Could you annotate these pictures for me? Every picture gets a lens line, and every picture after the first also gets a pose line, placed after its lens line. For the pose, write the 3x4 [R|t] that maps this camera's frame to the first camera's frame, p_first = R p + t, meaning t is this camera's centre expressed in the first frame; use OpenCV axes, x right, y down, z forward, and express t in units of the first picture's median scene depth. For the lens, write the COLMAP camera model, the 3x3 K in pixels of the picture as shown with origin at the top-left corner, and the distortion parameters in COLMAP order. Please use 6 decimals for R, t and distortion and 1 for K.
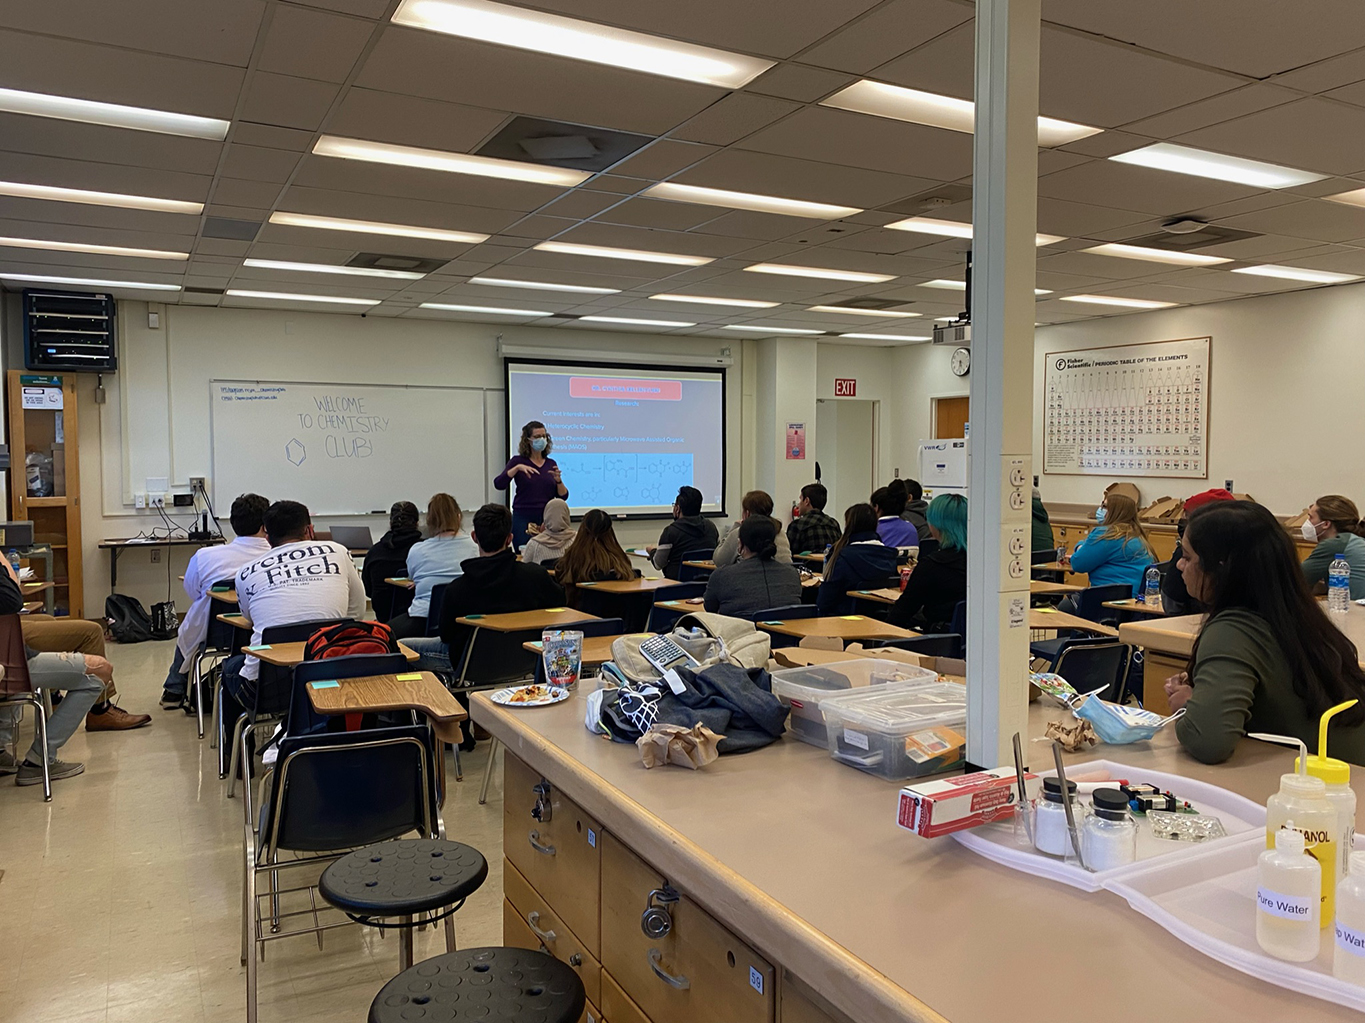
lens RADIAL K [[1038.9, 0, 682.3], [0, 1038.9, 505.2], [0, 0, 1]] dist [0.029345, -0.000515]
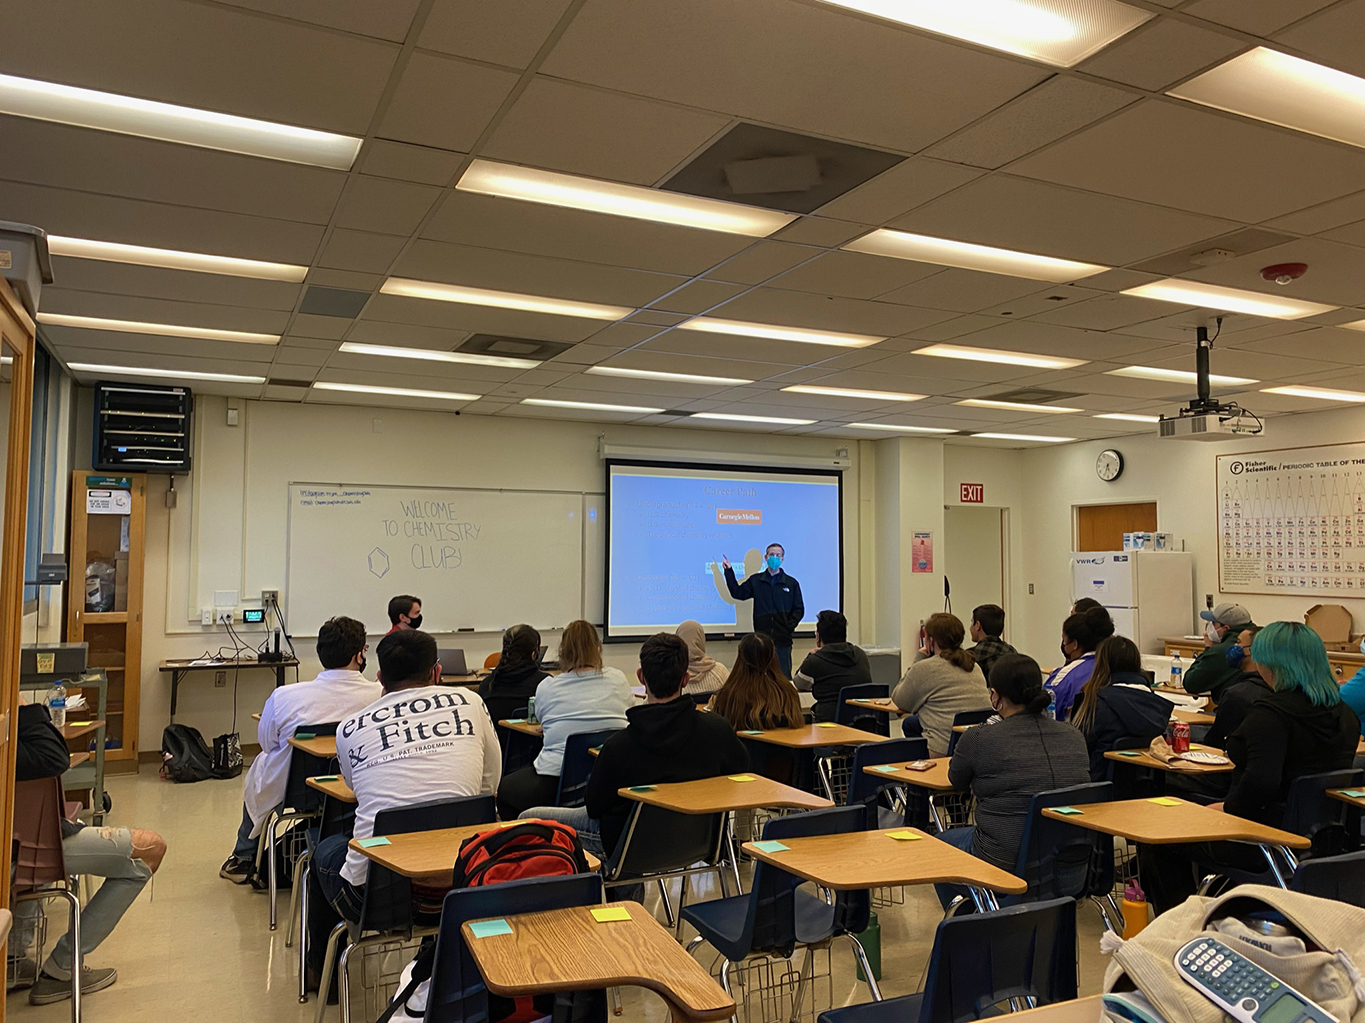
lens RADIAL K [[1038.9, 0, 678.5], [0, 1038.9, 511.4], [0, 0, 1]] dist [0.029345, -0.000515]
pose [[0.998791, 0.003780, -0.049004, -0.080305], [-0.008568, 0.995163, -0.097859, -0.010481], [0.048397, 0.098161, 0.993993, 0.136991]]
